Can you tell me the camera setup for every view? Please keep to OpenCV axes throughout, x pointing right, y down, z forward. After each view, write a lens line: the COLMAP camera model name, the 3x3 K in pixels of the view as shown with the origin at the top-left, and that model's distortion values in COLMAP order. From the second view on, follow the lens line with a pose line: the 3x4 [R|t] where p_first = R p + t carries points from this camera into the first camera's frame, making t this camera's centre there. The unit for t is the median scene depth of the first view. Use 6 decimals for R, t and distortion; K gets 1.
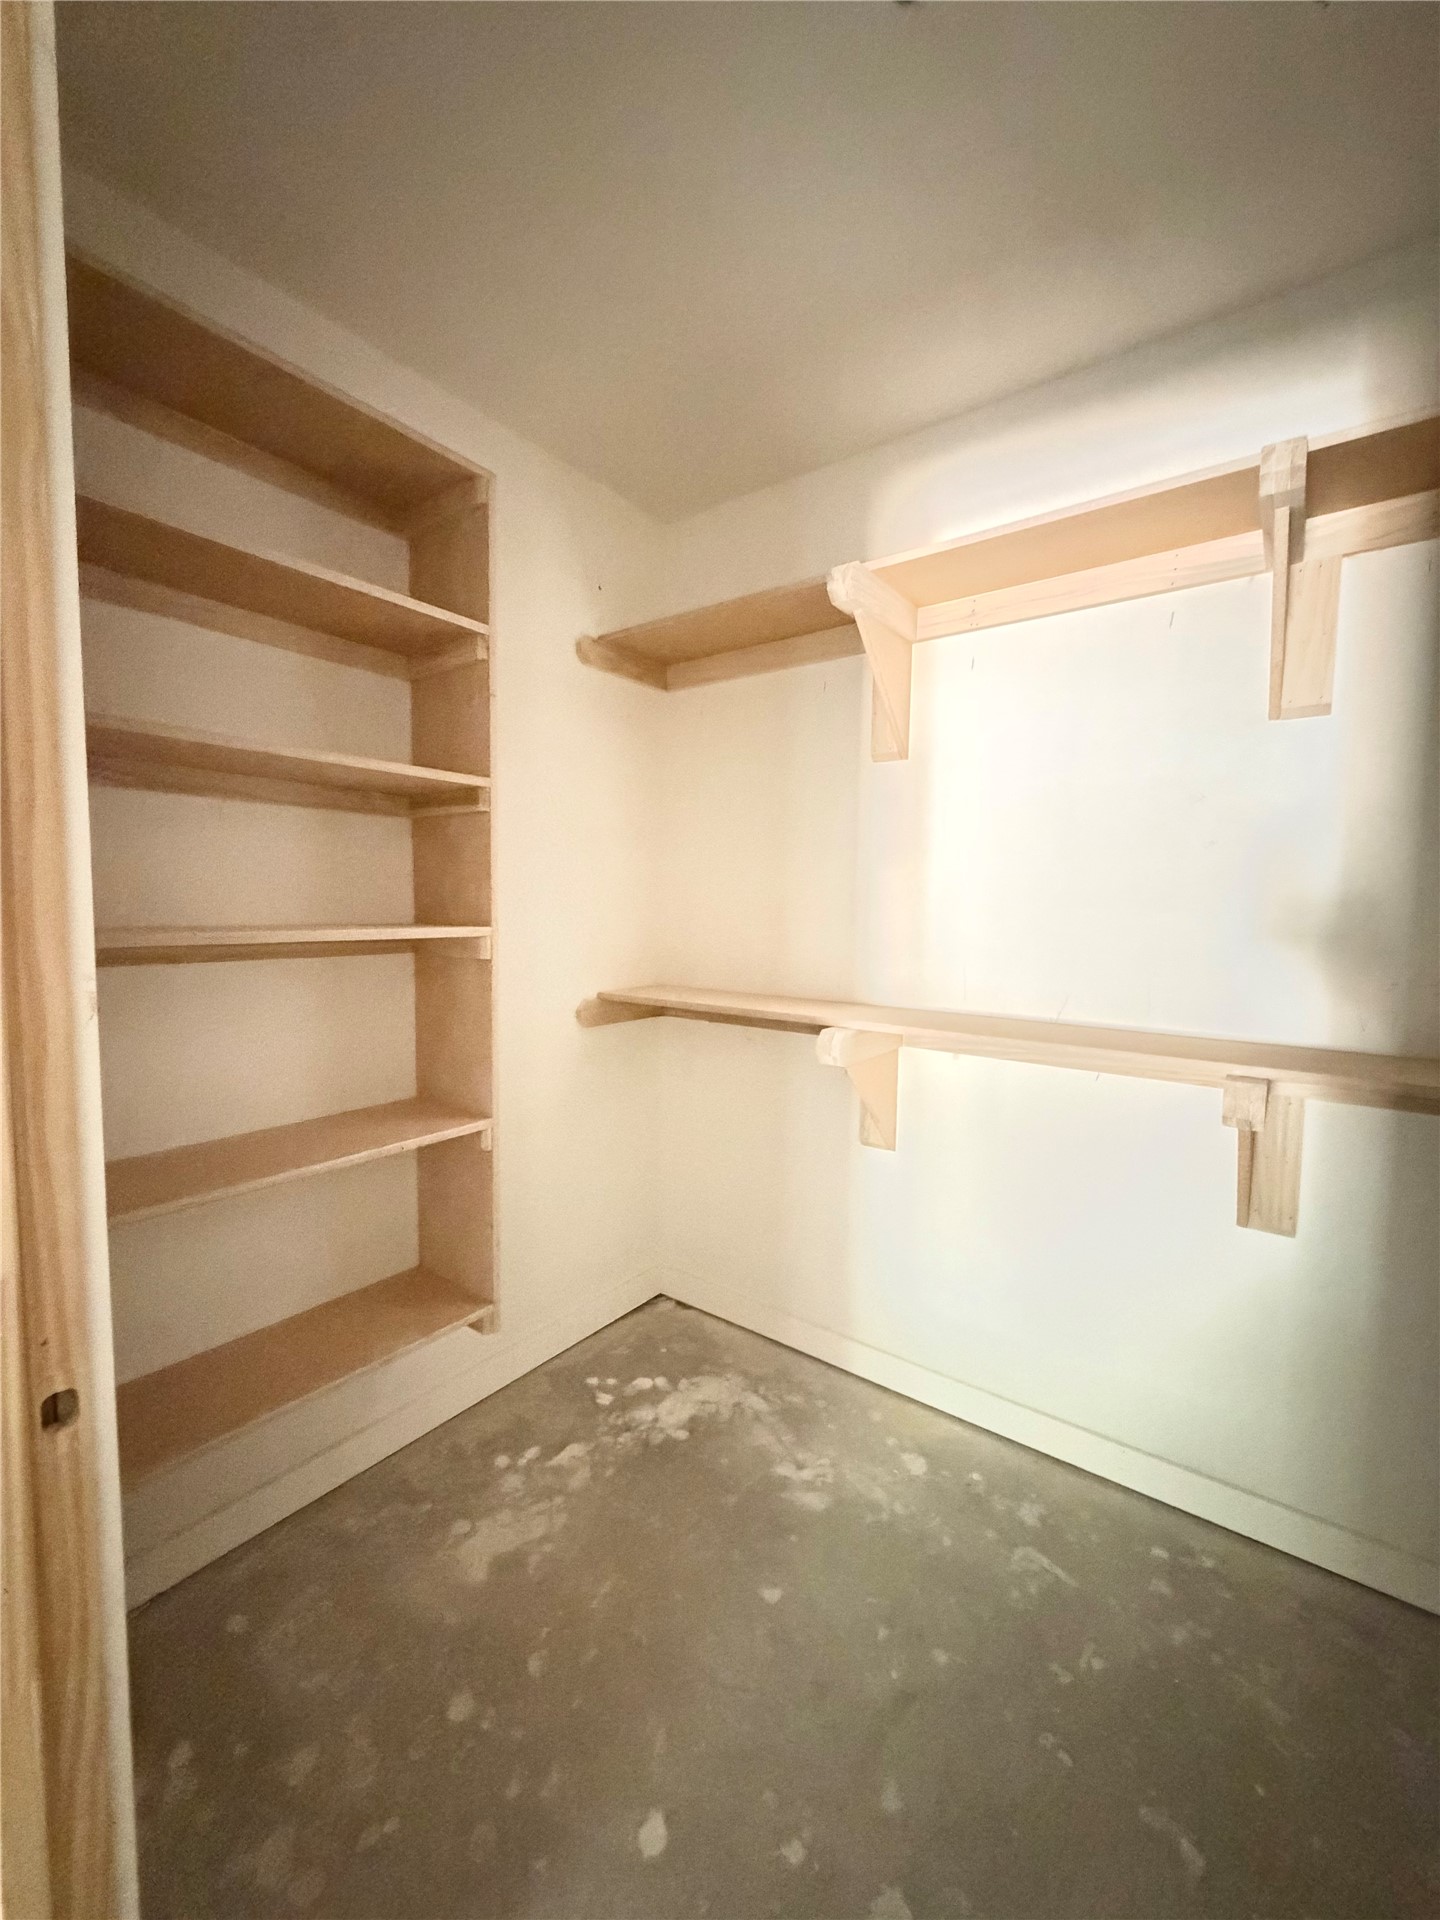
lens RADIAL K [[786.3, 0, 720.0], [0, 786.3, 960.0], [0, 0, 1]] dist [-0.000580, -0.000213]
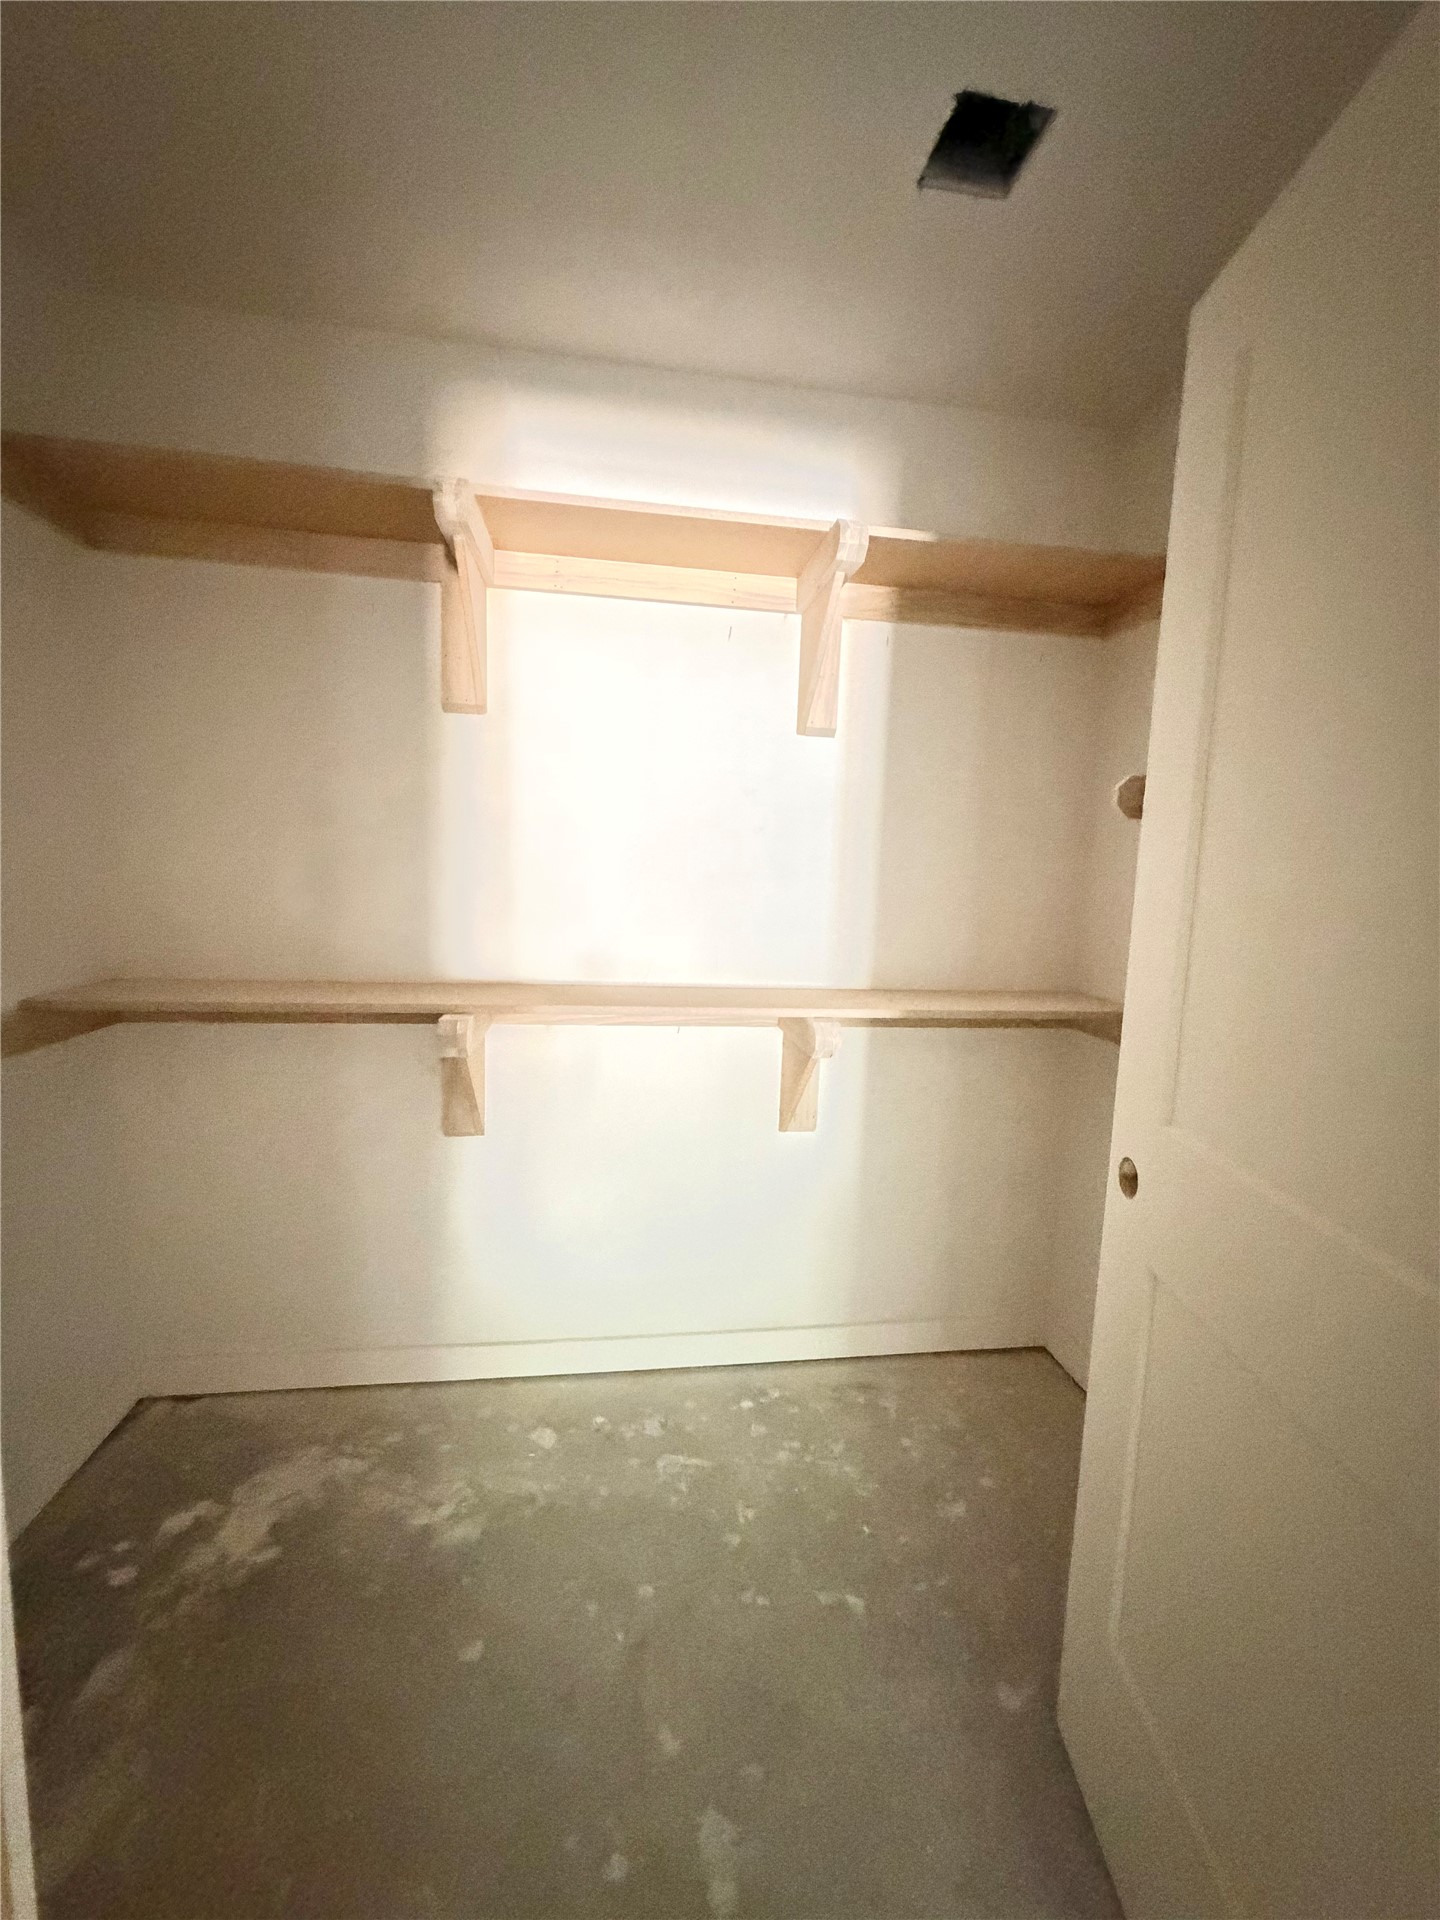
lens RADIAL K [[780.3, 0, 720.0], [0, 780.3, 960.0], [0, 0, 1]] dist [-0.002230, -0.000551]
pose [[0.695967, -0.066264, 0.715010, -0.267443], [0.022762, 0.997269, 0.070267, -0.028808], [-0.717713, -0.032629, 0.695574, 0.173601]]
